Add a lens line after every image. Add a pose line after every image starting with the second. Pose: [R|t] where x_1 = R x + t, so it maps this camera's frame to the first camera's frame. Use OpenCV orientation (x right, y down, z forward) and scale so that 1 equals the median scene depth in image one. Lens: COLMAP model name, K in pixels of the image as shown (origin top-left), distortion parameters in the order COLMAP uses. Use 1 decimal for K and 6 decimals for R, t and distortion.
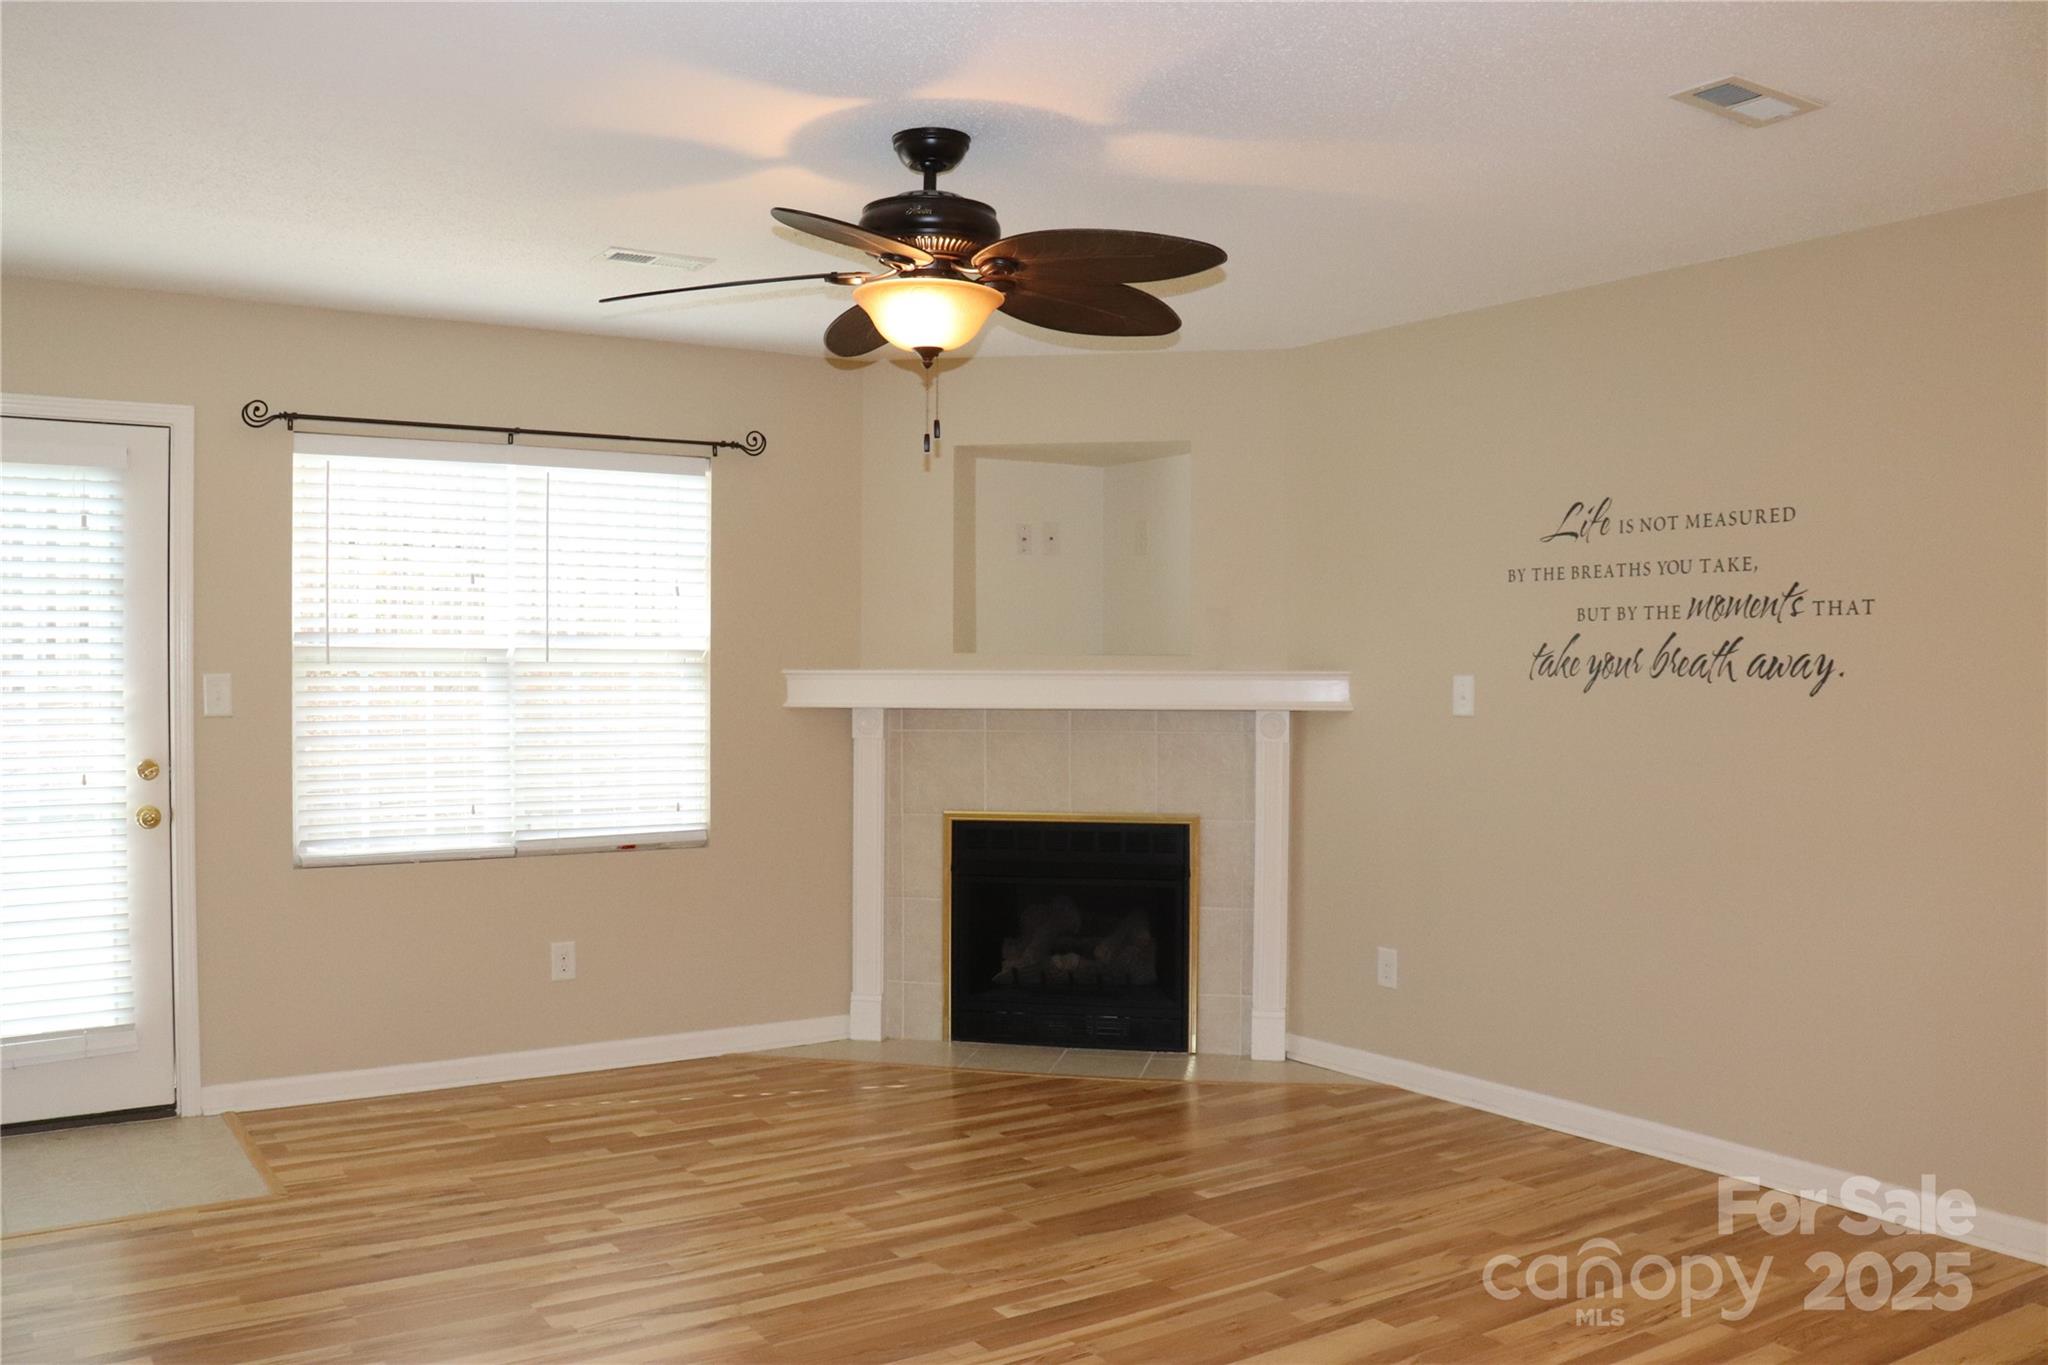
lens RADIAL K [[1700.1, 0, 1015.3], [0, 1700.1, 681.5], [0, 0, 1]] dist [-0.167218, 0.149602]
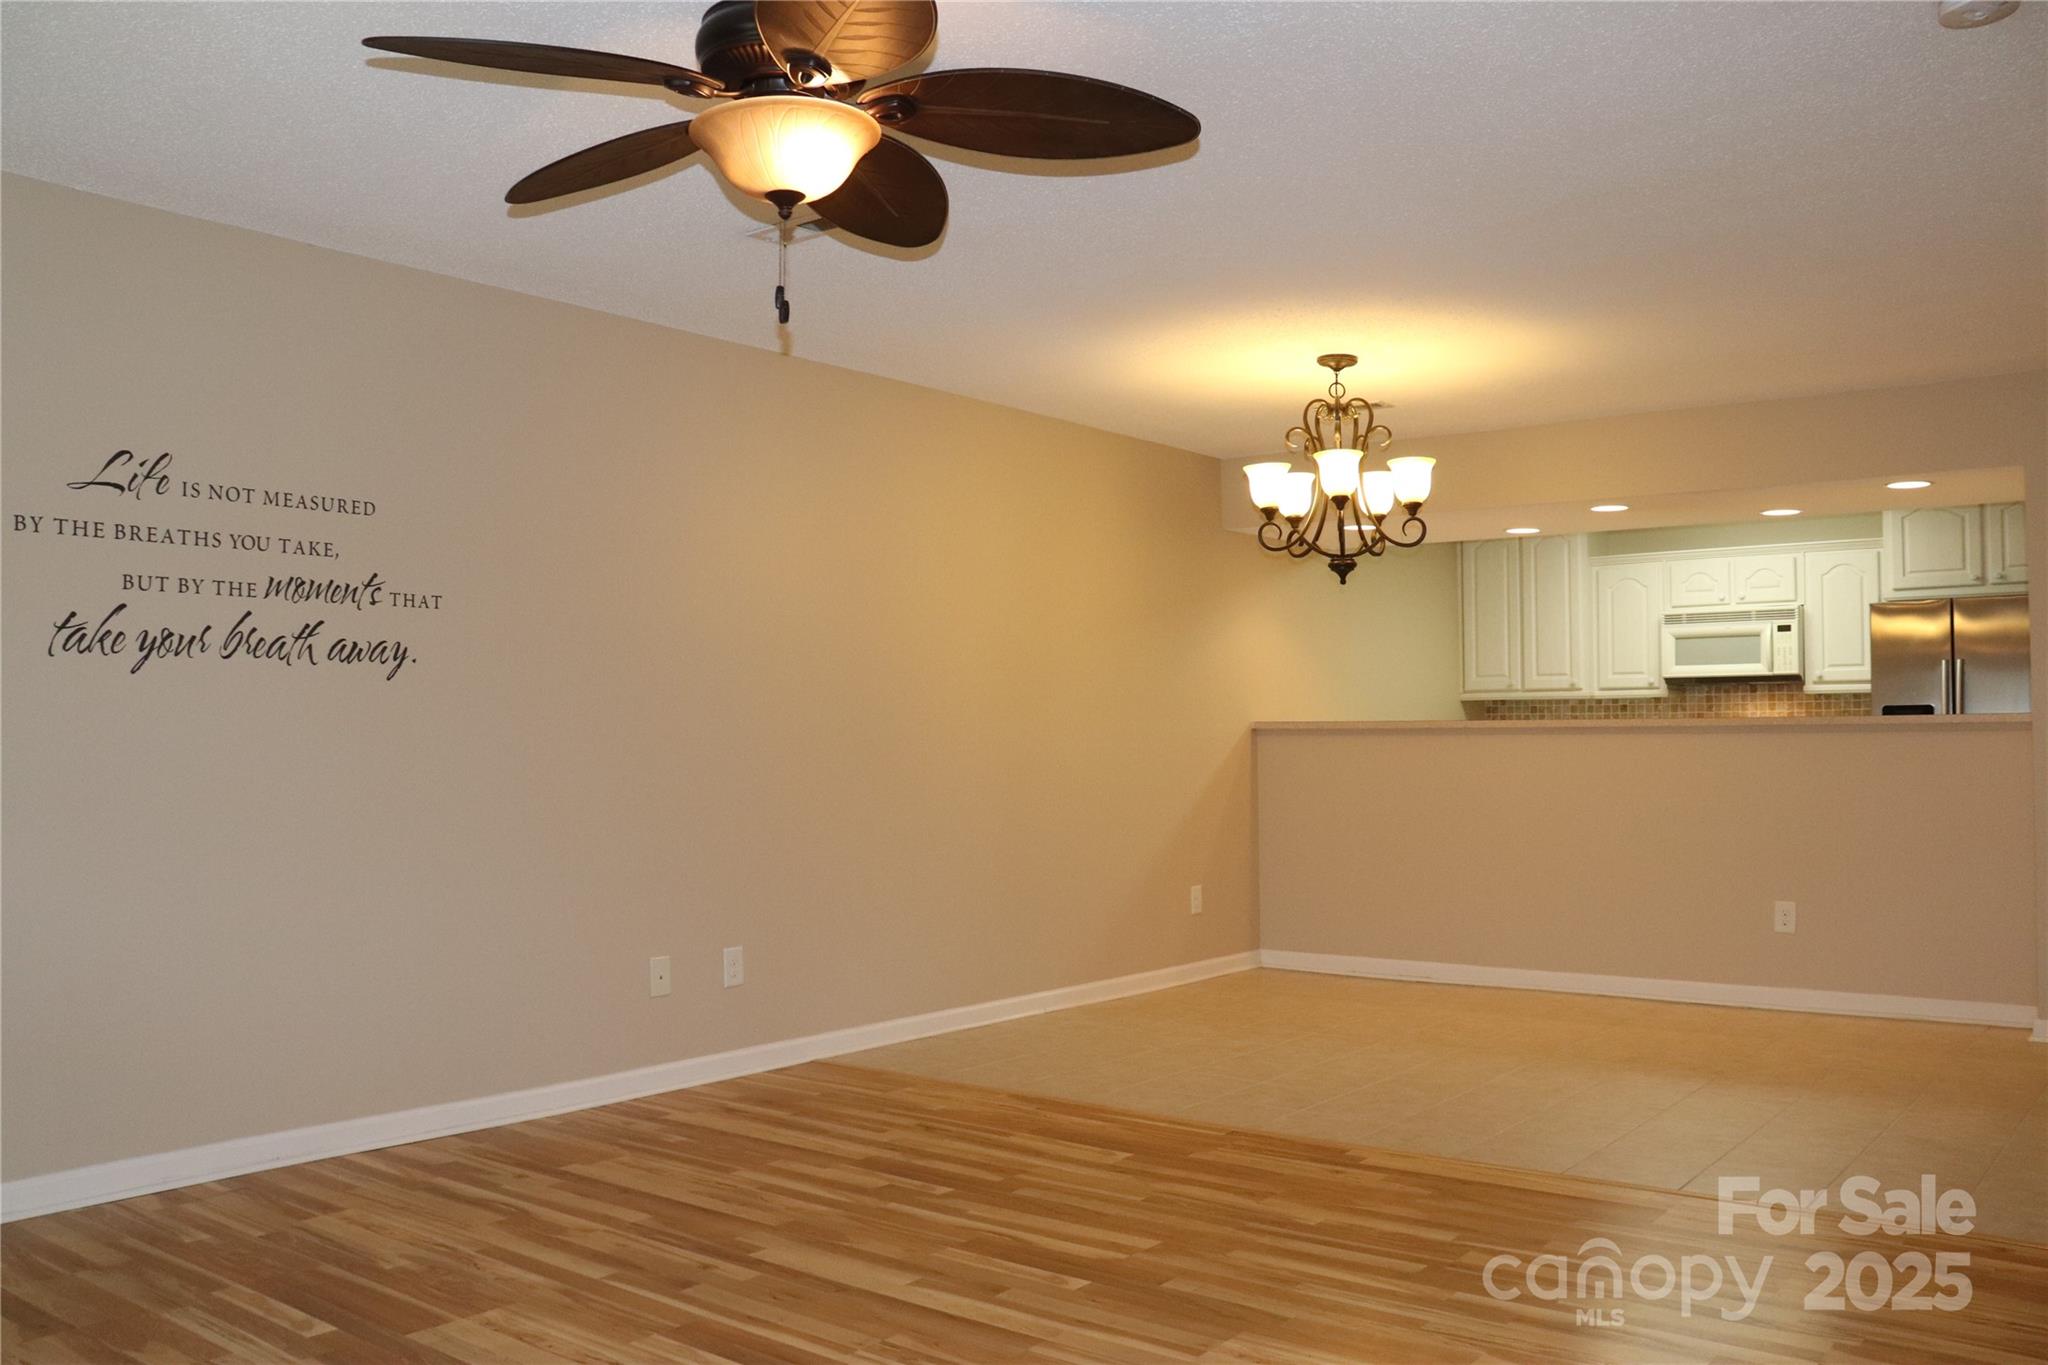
lens RADIAL K [[1700.1, 0, 1028.2], [0, 1700.1, 695.7], [0, 0, 1]] dist [-0.167218, 0.149602]
pose [[-0.315421, 0.021723, 0.948703, -0.579685], [0.011103, 0.999754, -0.019200, 0.037946], [-0.948887, 0.004477, -0.315585, 0.800490]]
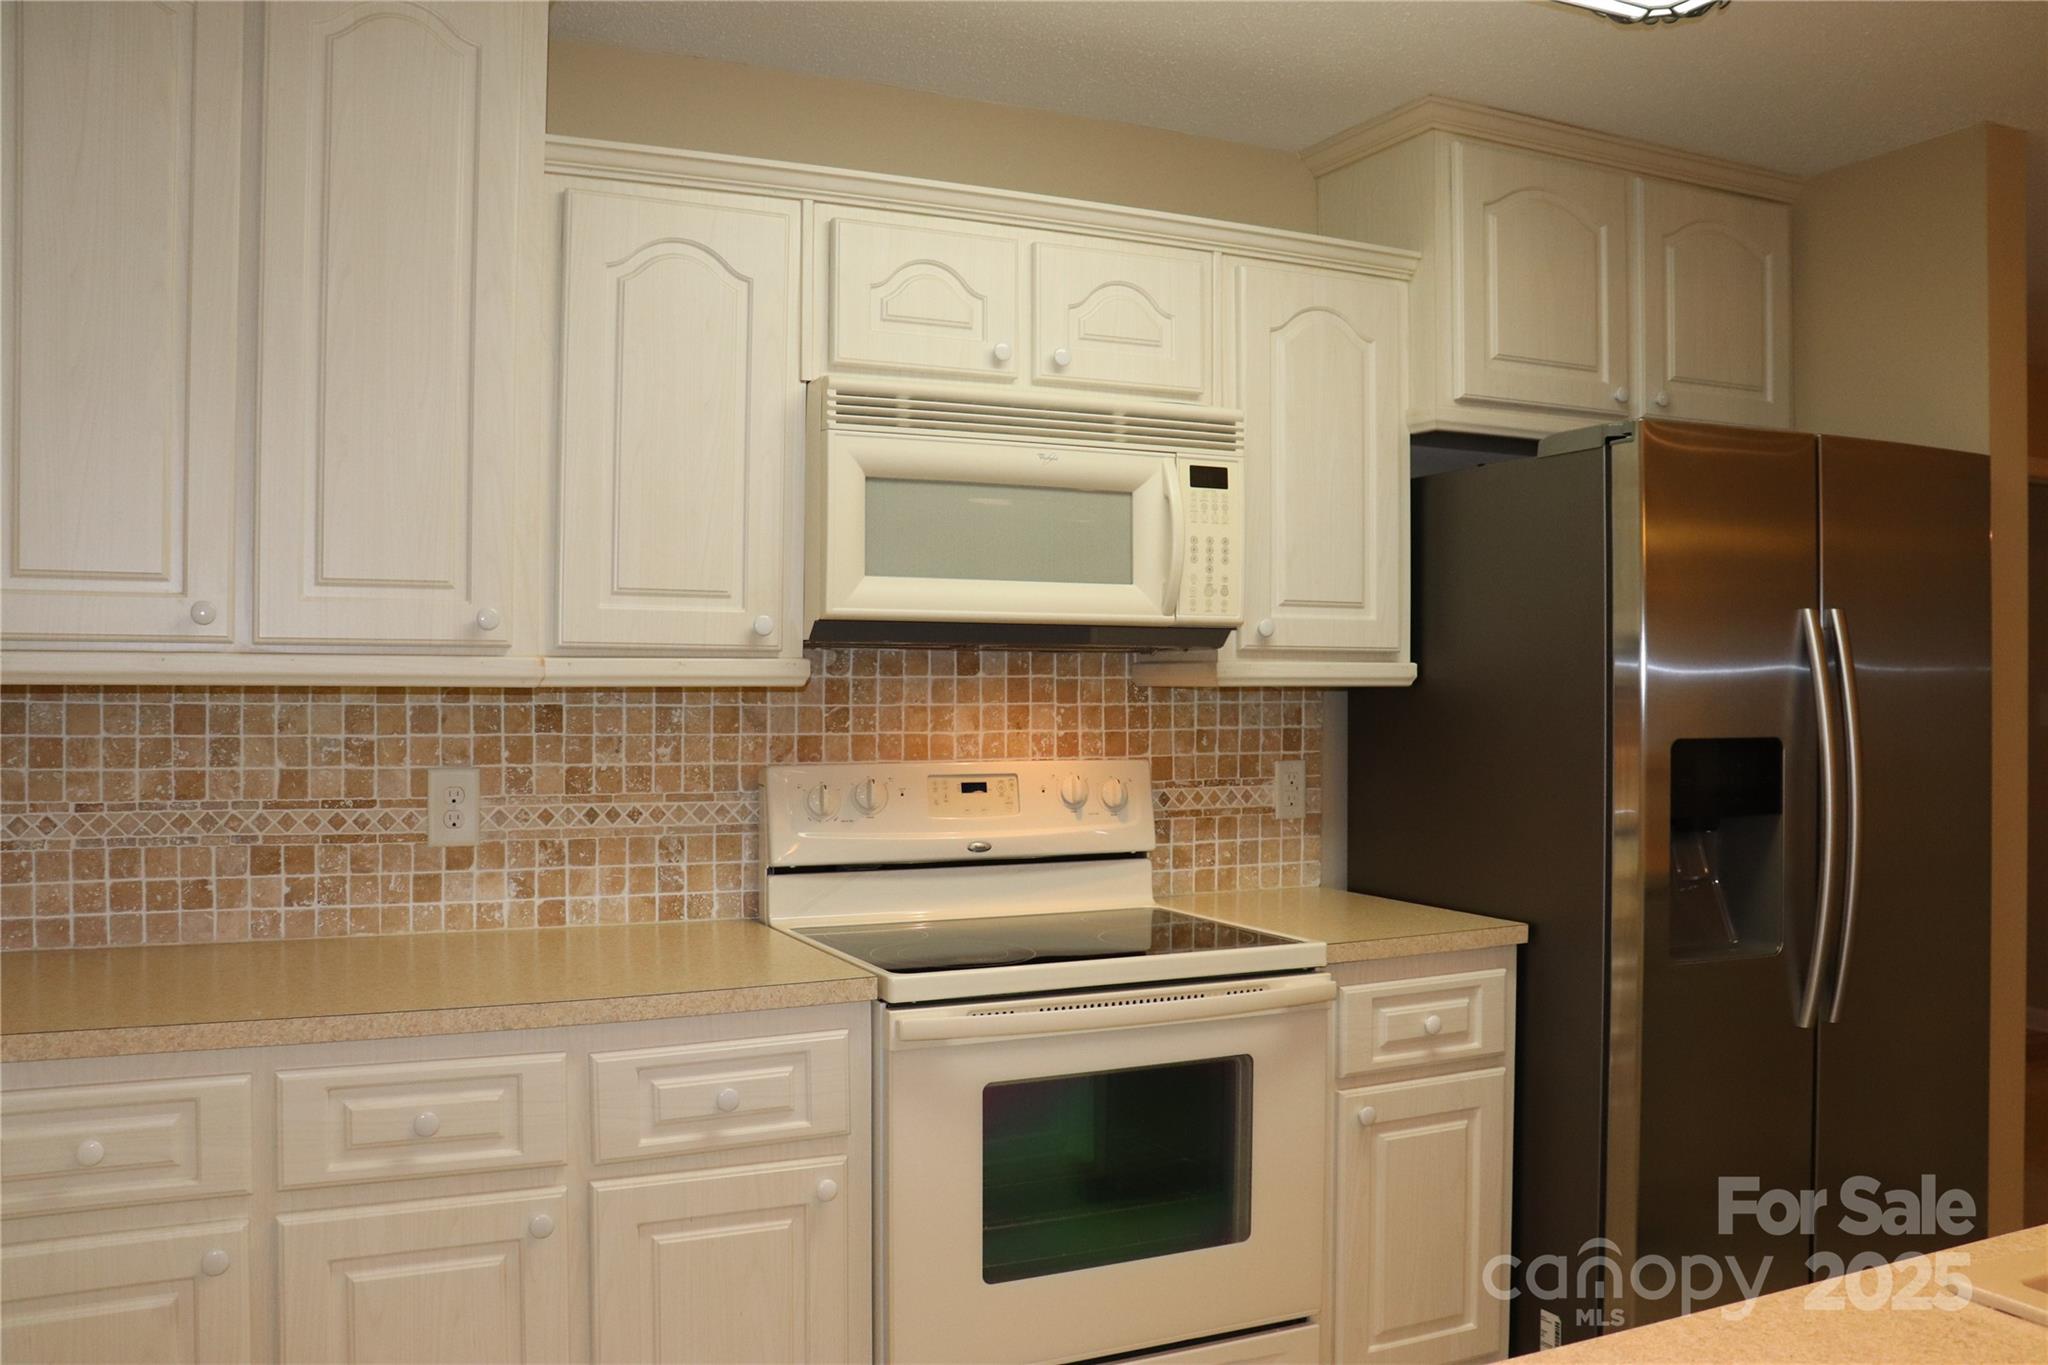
lens RADIAL K [[1700.1, 0, 1019.4], [0, 1700.1, 693.1], [0, 0, 1]] dist [-0.167218, 0.149602]
pose [[-0.989801, -0.010756, 0.142051, 0.862553], [-0.008245, 0.999799, 0.018254, 0.002306], [-0.142219, 0.016896, -0.989691, 0.024993]]
